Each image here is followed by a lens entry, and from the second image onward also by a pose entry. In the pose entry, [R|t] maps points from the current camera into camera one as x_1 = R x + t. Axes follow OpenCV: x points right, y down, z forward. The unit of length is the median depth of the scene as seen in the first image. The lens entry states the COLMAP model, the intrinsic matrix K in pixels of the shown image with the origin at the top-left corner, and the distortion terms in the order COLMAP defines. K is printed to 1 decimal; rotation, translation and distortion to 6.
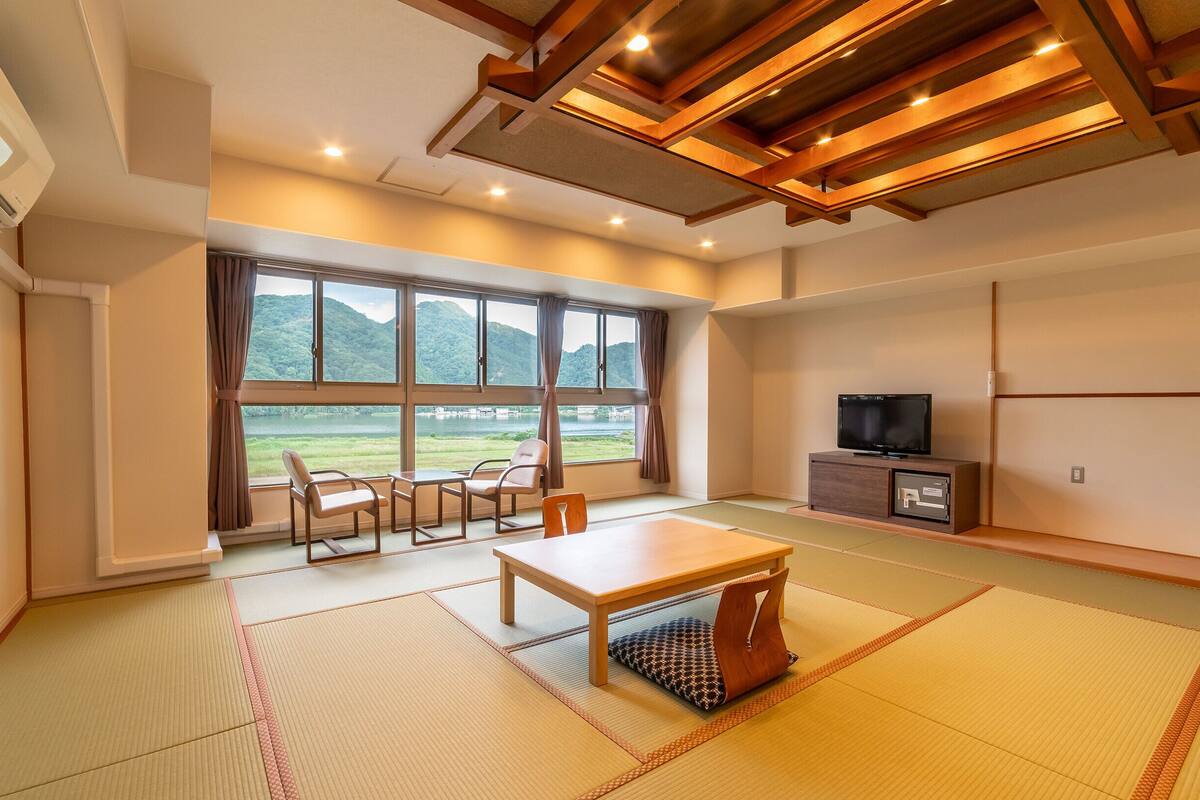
lens RADIAL K [[558.4, 0, 601.7], [0, 558.4, 417.1], [0, 0, 1]] dist [-0.000595, -0.000038]
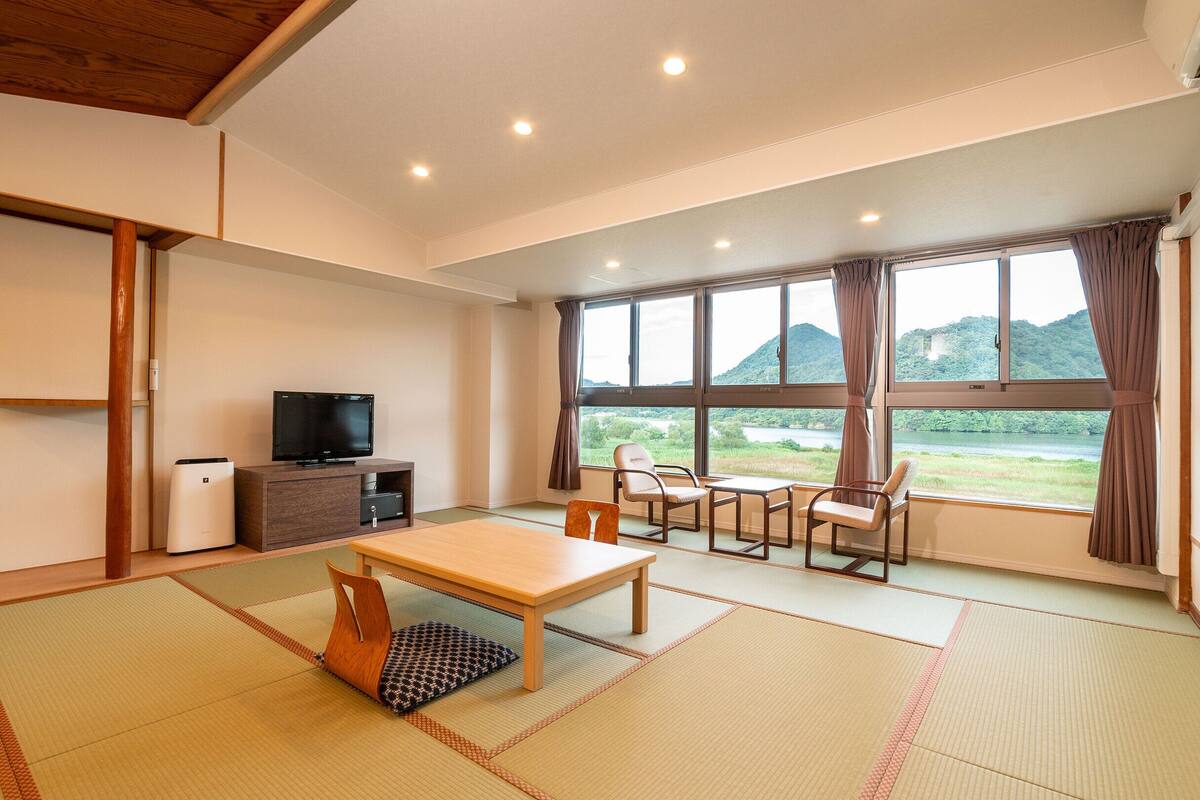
lens RADIAL K [[626.4, 0, 600.0], [0, 626.4, 400.0], [0, 0, 1]] dist [0.178921, 0.000028]
pose [[0.299754, -0.005463, -0.954001, 0.771572], [-0.031302, 0.999389, -0.015558, -0.011675], [0.953503, 0.034526, 0.299400, 0.535696]]
